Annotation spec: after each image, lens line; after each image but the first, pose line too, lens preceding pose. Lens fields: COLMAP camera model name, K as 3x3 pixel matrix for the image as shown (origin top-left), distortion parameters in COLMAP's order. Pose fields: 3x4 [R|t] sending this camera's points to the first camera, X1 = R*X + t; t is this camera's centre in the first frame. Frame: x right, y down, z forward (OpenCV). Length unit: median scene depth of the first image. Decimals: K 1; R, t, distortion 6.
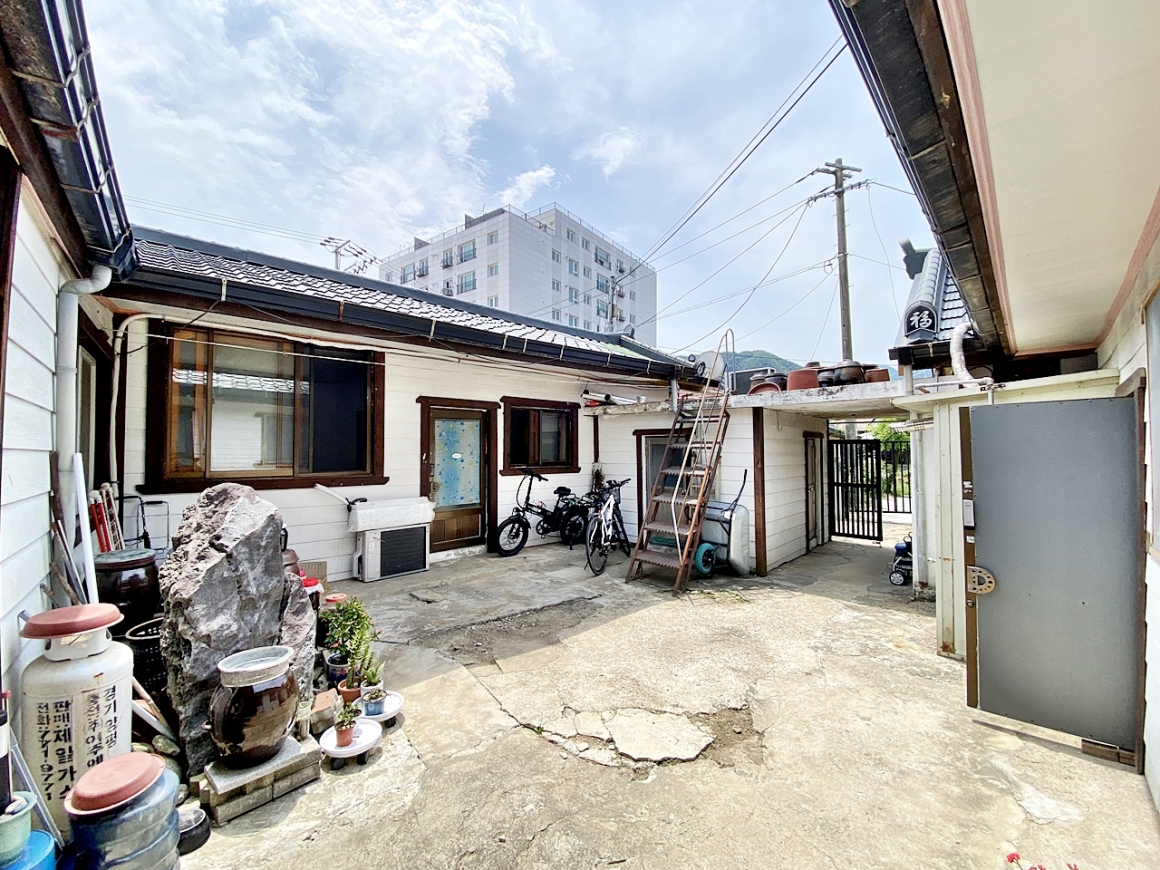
lens RADIAL K [[470.0, 0, 581.6], [0, 470.0, 432.9], [0, 0, 1]] dist [-0.002600, -0.007887]
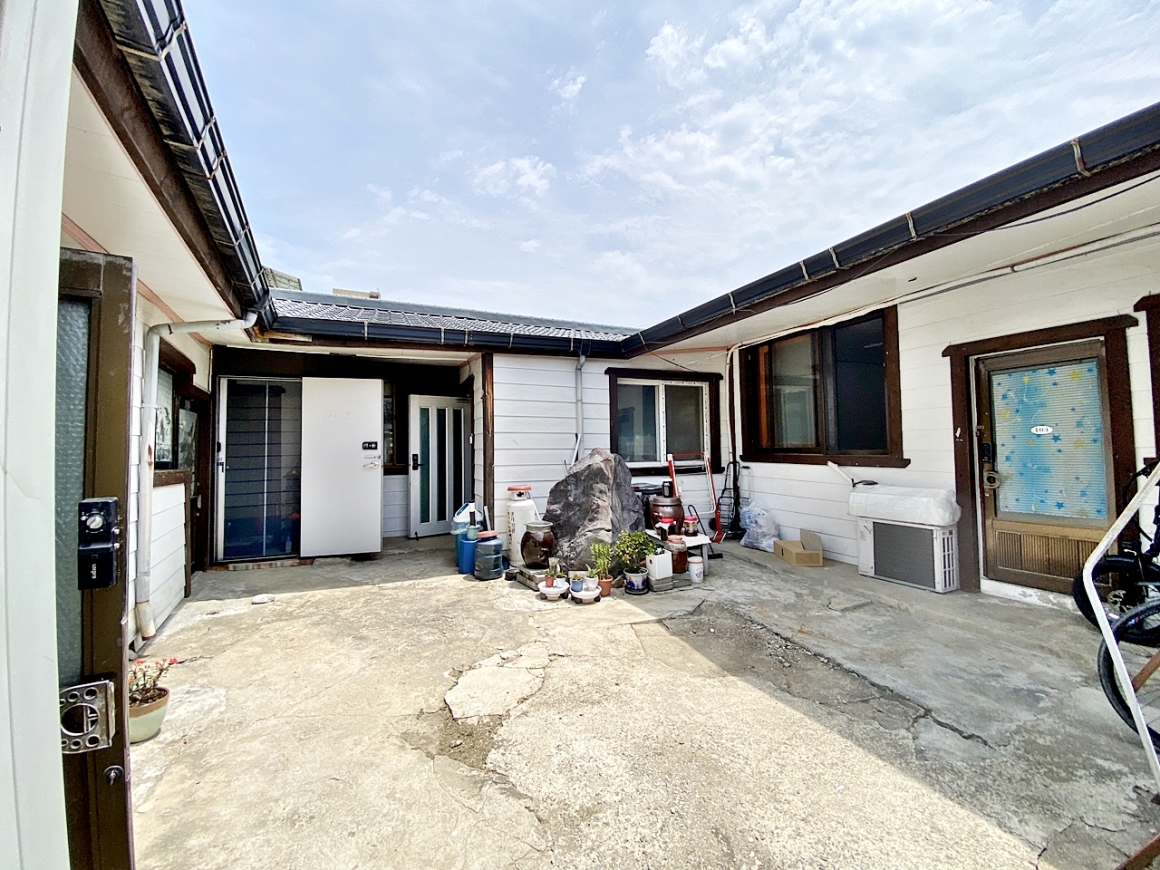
lens RADIAL K [[470.0, 0, 573.6], [0, 470.0, 428.4], [0, 0, 1]] dist [-0.002600, -0.007887]
pose [[-0.316622, -0.035509, -0.947887, 0.623740], [0.041413, 0.997829, -0.051213, 0.071725], [0.947647, -0.055470, -0.314464, 0.863904]]
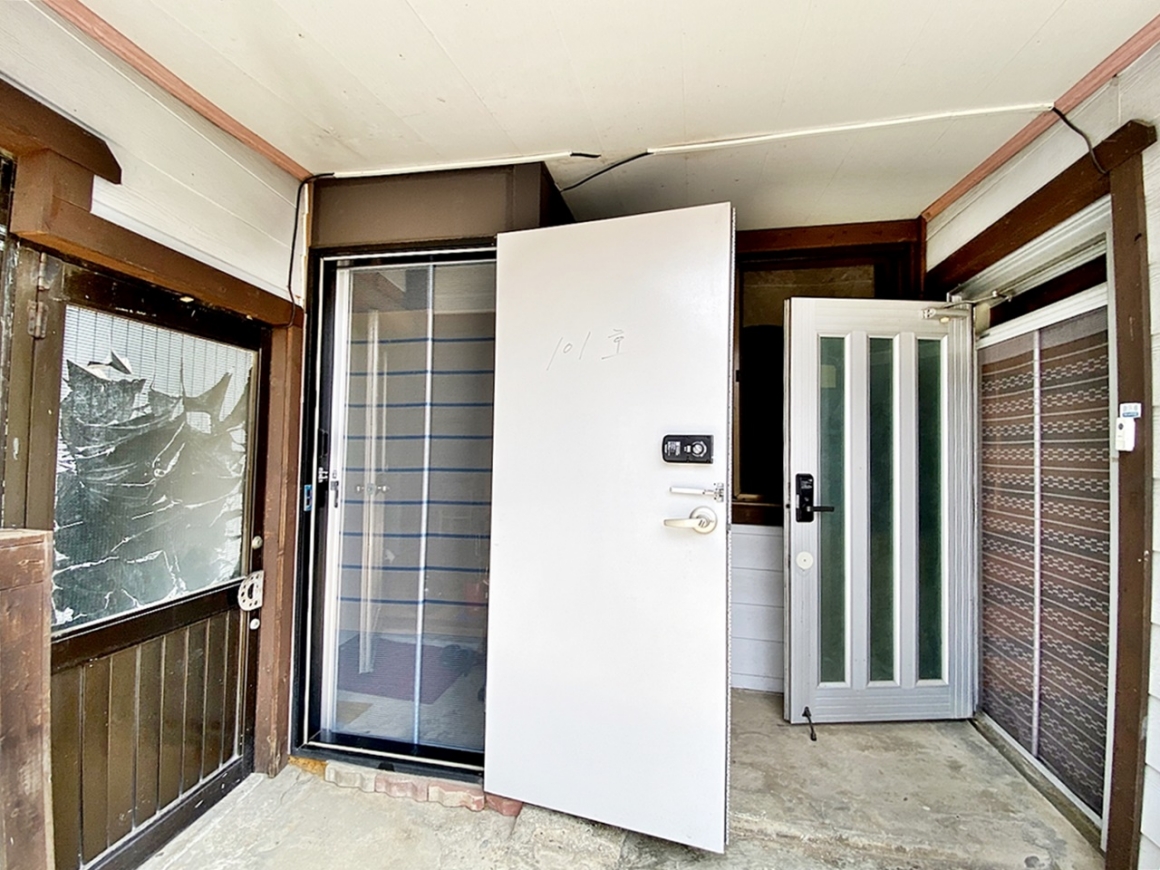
lens RADIAL K [[470.0, 0, 567.8], [0, 470.0, 433.5], [0, 0, 1]] dist [-0.002600, -0.007887]
pose [[-0.803540, -0.028883, -0.594550, -0.110009], [0.003850, 0.998549, -0.053712, 0.038187], [0.595239, -0.045449, -0.802263, 0.184842]]
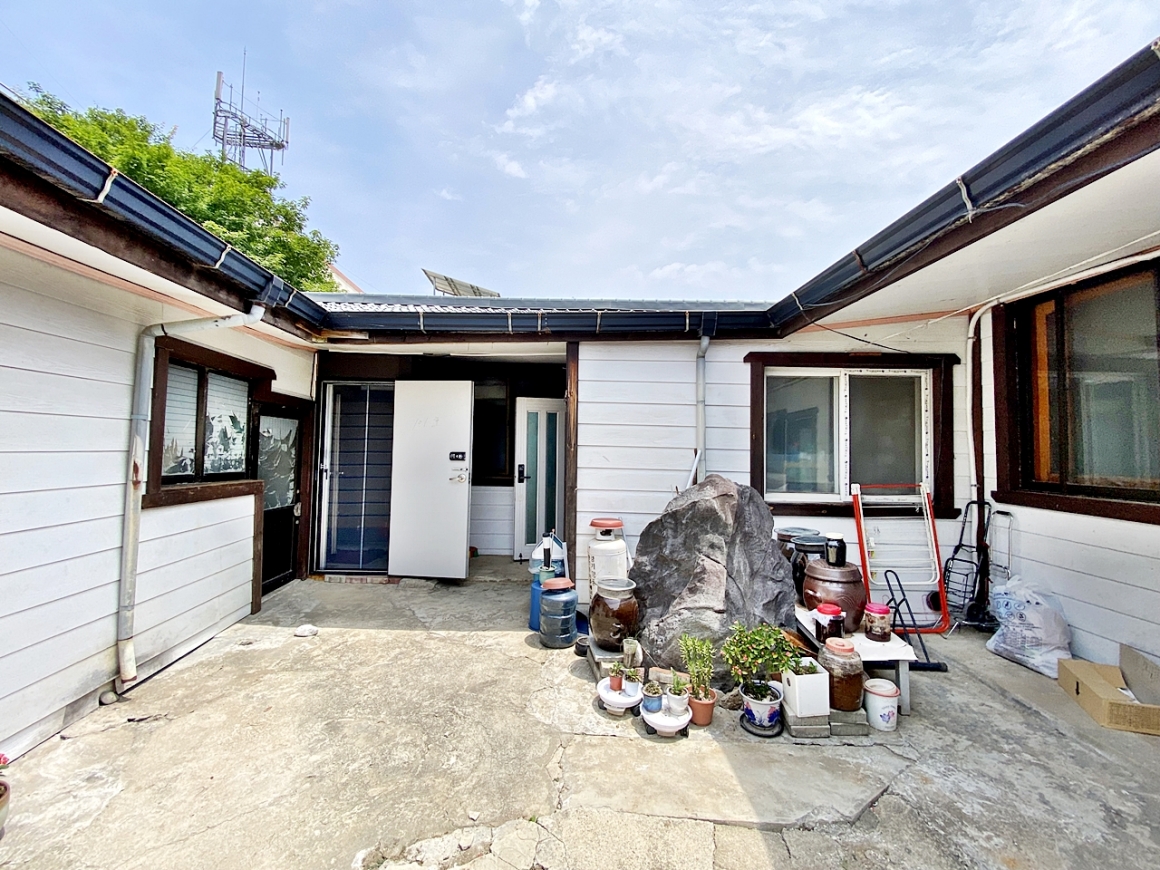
lens RADIAL K [[470.0, 0, 575.3], [0, 470.0, 430.3], [0, 0, 1]] dist [-0.002600, -0.007887]
pose [[-0.662853, -0.033677, -0.747992, 0.249759], [0.008541, 0.998583, -0.052528, 0.031107], [0.748701, -0.041207, -0.661626, 0.887116]]
